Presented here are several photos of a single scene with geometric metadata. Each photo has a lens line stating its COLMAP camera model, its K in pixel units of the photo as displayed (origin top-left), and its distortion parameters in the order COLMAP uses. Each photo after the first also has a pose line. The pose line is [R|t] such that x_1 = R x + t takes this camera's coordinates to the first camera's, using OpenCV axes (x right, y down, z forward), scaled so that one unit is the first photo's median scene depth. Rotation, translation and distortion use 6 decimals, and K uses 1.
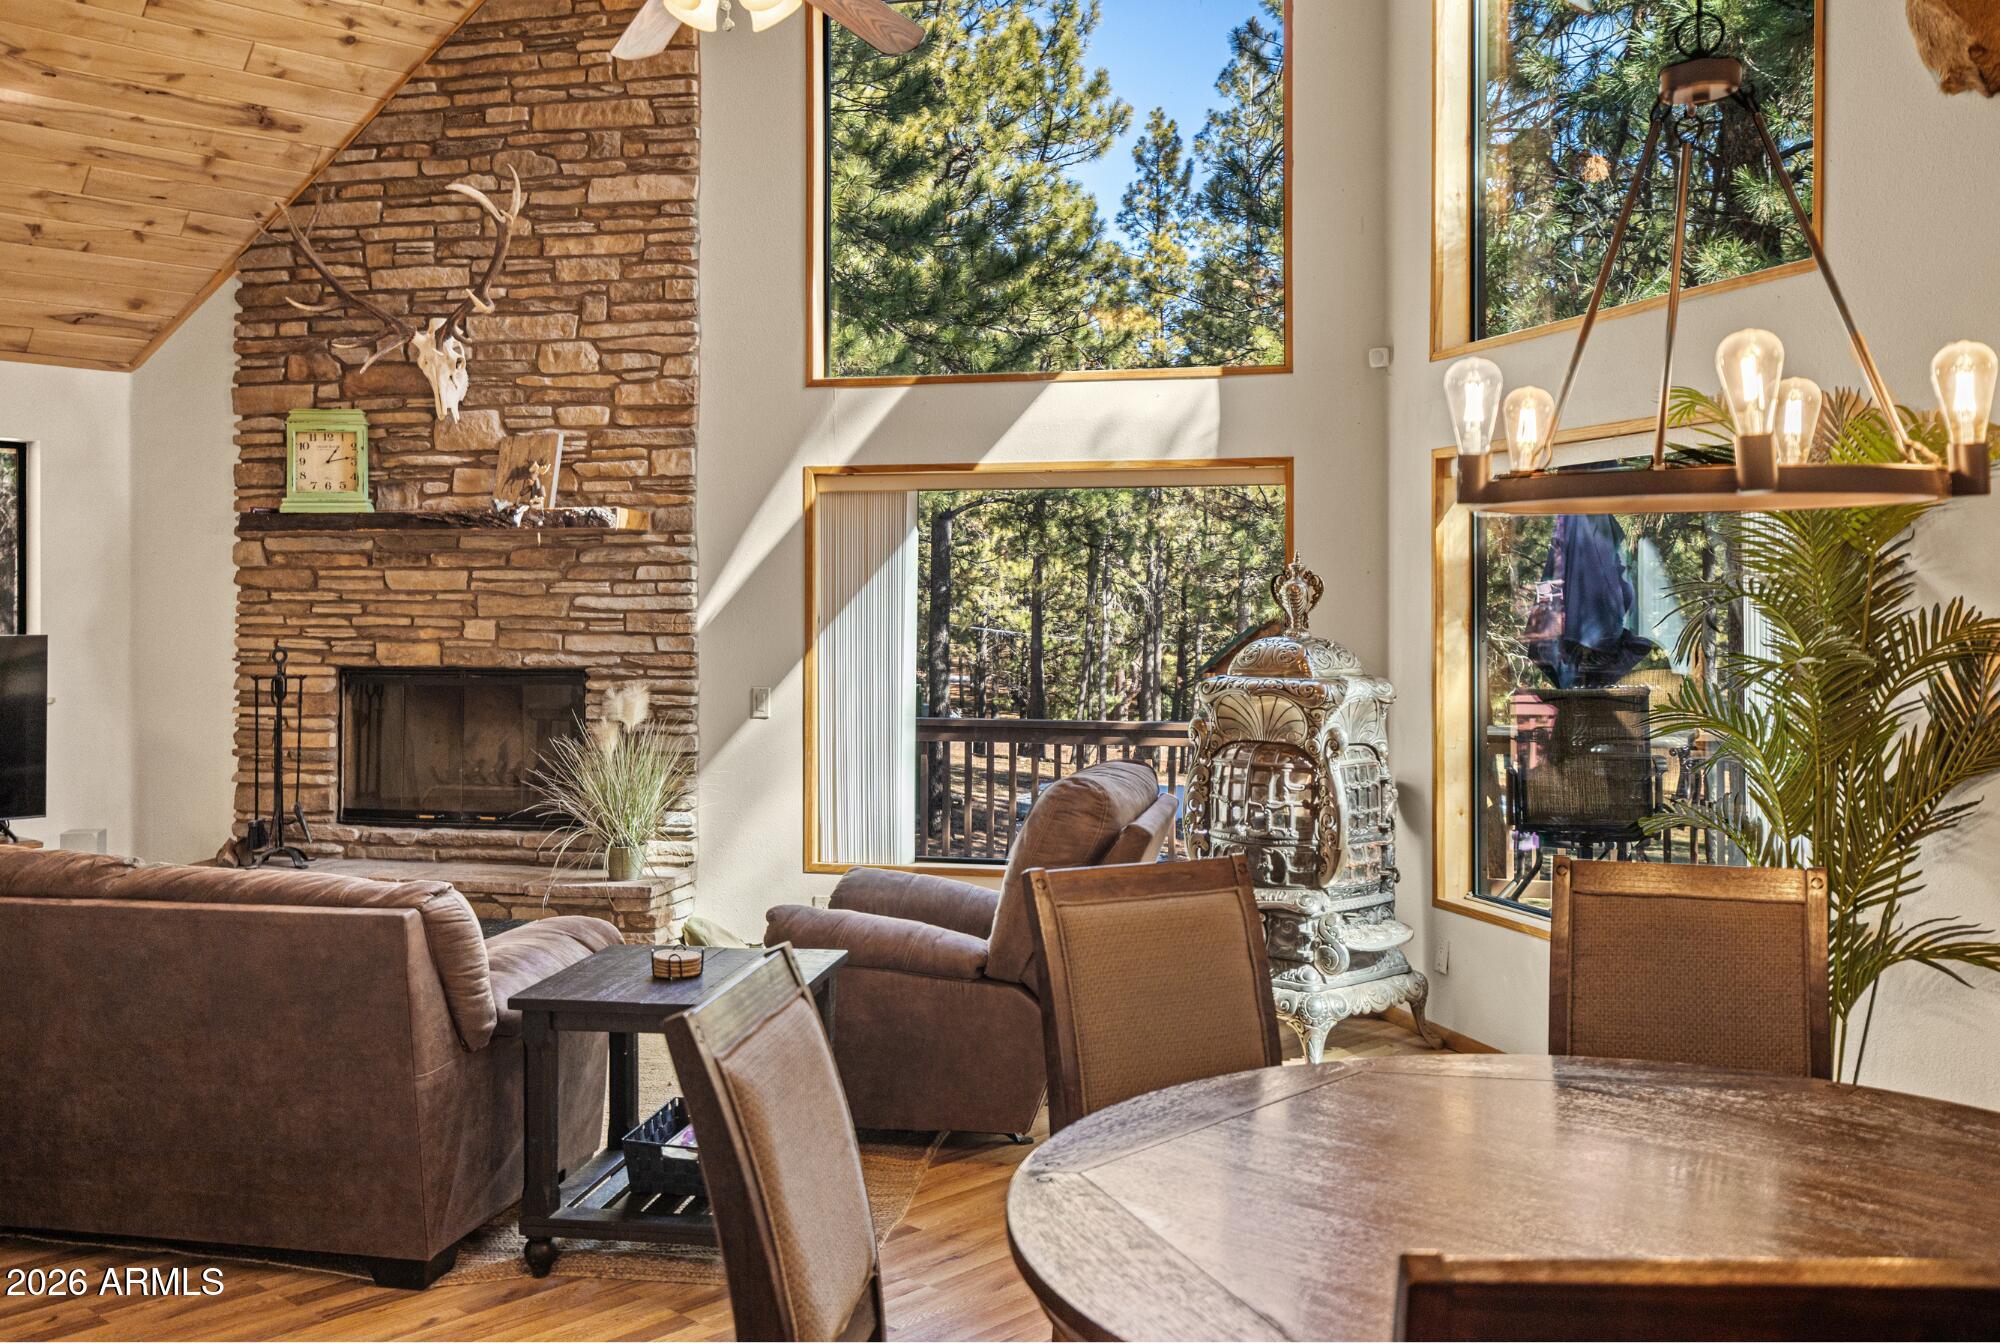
lens RADIAL K [[1924.9, 0, 1007.2], [0, 1924.9, 598.0], [0, 0, 1]] dist [0.036604, 0.000000]
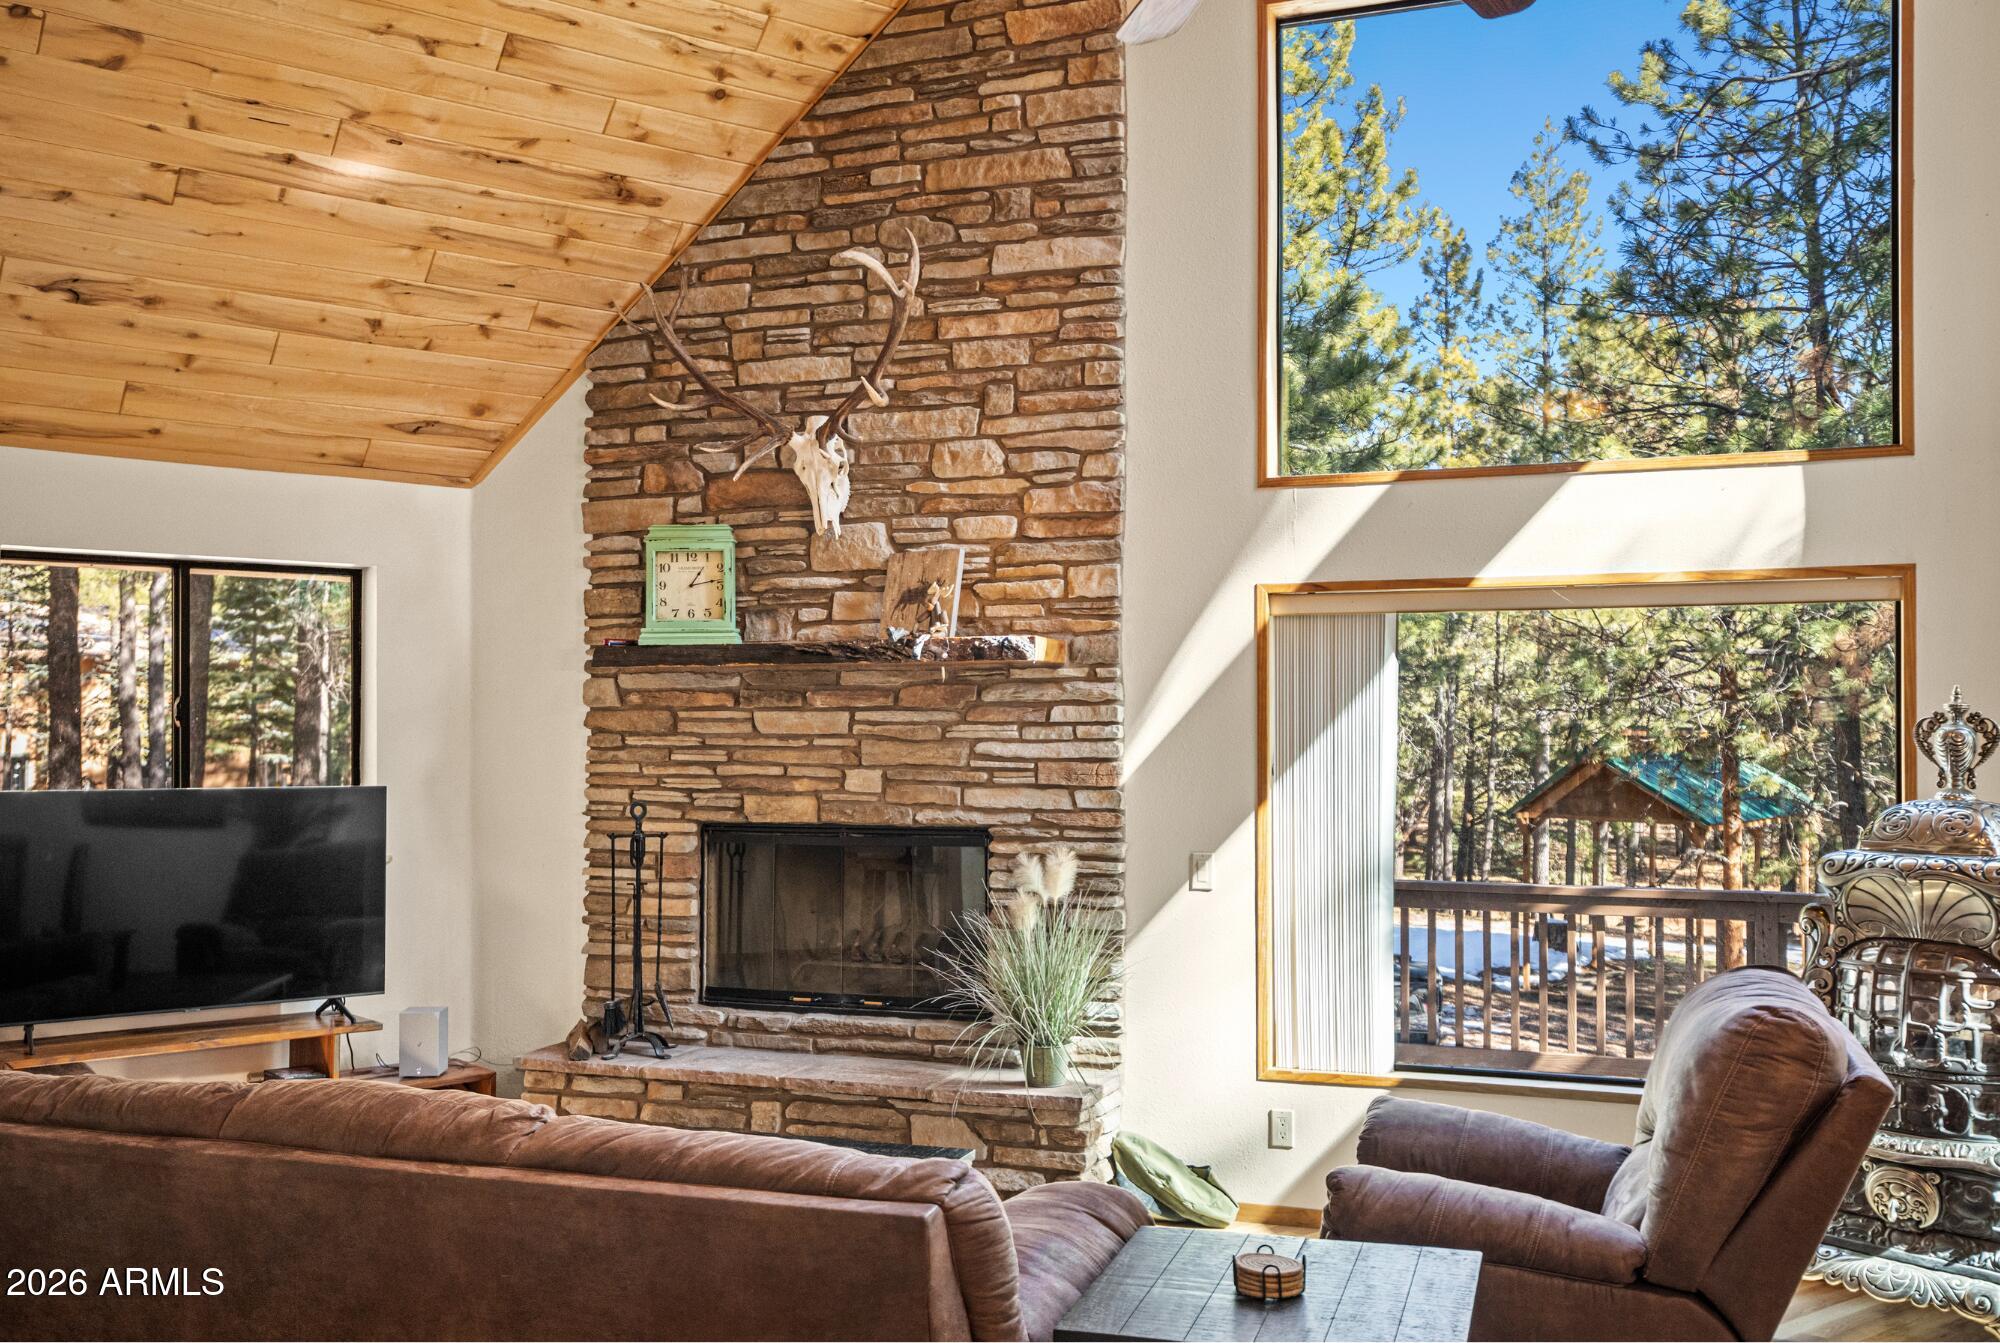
lens RADIAL K [[1924.9, 0, 992.5], [0, 1924.9, 715.7], [0, 0, 1]] dist [0.036604, 0.000000]
pose [[0.991204, -0.001302, -0.132336, -0.105856], [0.000396, 0.999976, -0.006877, -0.006567], [0.132342, 0.006764, 0.991181, 0.168471]]
